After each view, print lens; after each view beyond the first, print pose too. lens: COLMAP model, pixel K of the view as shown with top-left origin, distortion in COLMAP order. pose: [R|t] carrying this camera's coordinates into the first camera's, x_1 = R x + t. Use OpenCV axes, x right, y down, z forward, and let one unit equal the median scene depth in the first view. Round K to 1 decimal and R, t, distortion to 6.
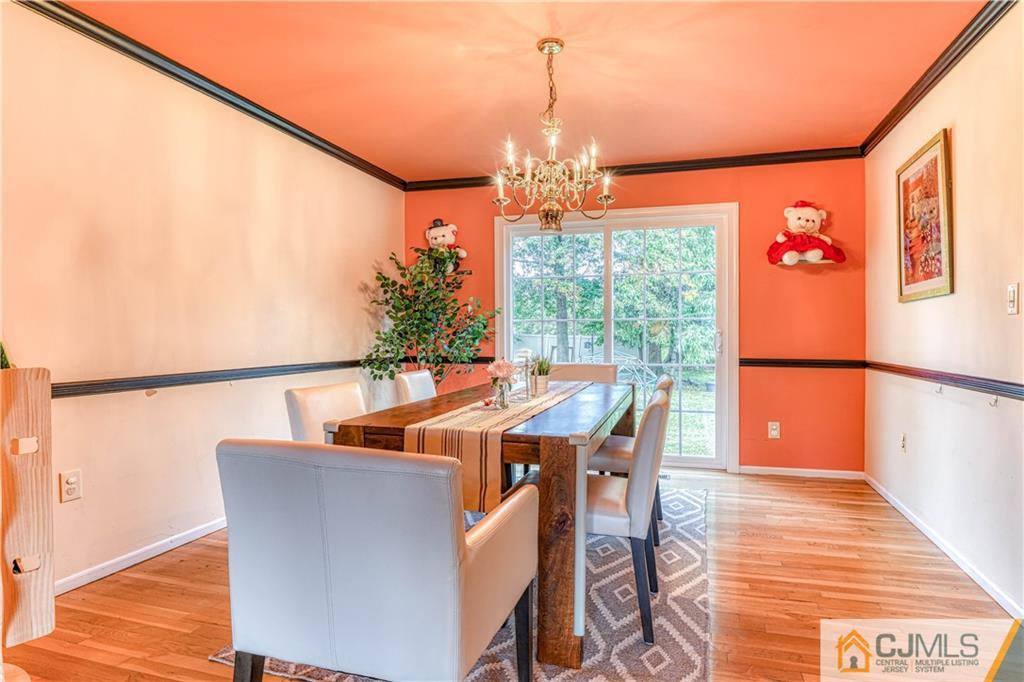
lens RADIAL K [[556.9, 0, 512.0], [0, 556.9, 341.0], [0, 0, 1]] dist [-0.024985, -0.000425]
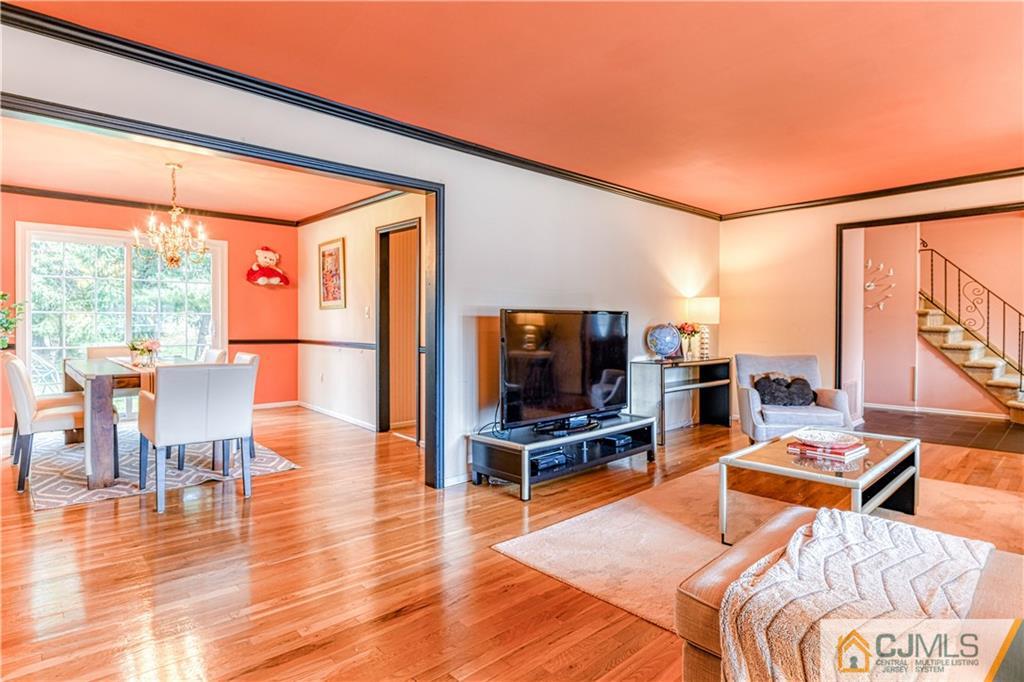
lens RADIAL K [[556.9, 0, 512.0], [0, 556.9, 341.0], [0, 0, 1]] dist [-0.024985, -0.000425]
pose [[0.510273, -0.022621, 0.859715, -0.582476], [0.003293, 0.999698, 0.024349, -0.000466], [-0.860006, -0.009593, 0.510193, -0.549607]]
